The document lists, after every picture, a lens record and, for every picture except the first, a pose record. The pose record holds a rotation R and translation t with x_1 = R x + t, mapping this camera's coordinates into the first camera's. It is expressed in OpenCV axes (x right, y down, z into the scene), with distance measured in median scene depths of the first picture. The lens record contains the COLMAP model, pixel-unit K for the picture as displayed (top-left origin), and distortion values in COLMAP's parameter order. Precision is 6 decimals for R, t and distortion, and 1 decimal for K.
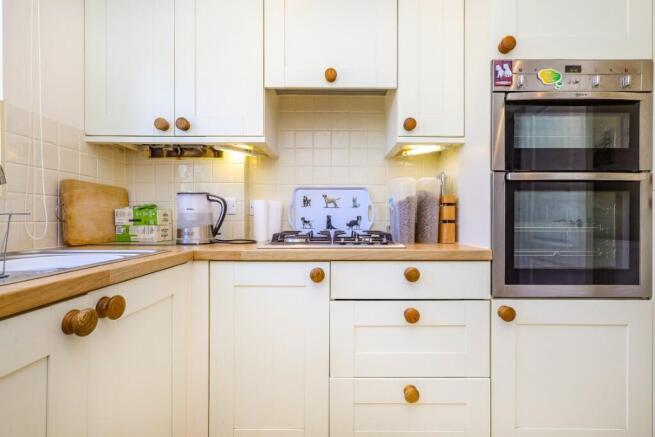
lens RADIAL K [[311.0, 0, 327.5], [0, 311.0, 218.5], [0, 0, 1]] dist [0.002650, 0.000234]
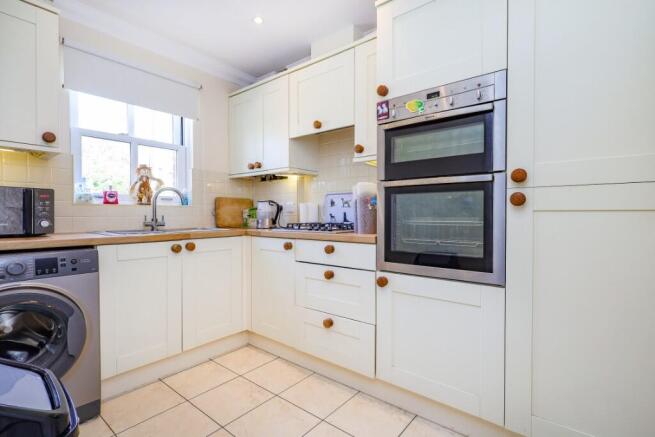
lens RADIAL K [[311.0, 0, 327.5], [0, 311.0, 218.5], [0, 0, 1]] dist [0.002650, 0.000234]
pose [[0.775144, 0.006179, -0.631754, 1.074402], [0.002573, 0.999913, 0.012937, -0.000162], [0.631779, -0.011653, 0.775061, -0.212239]]
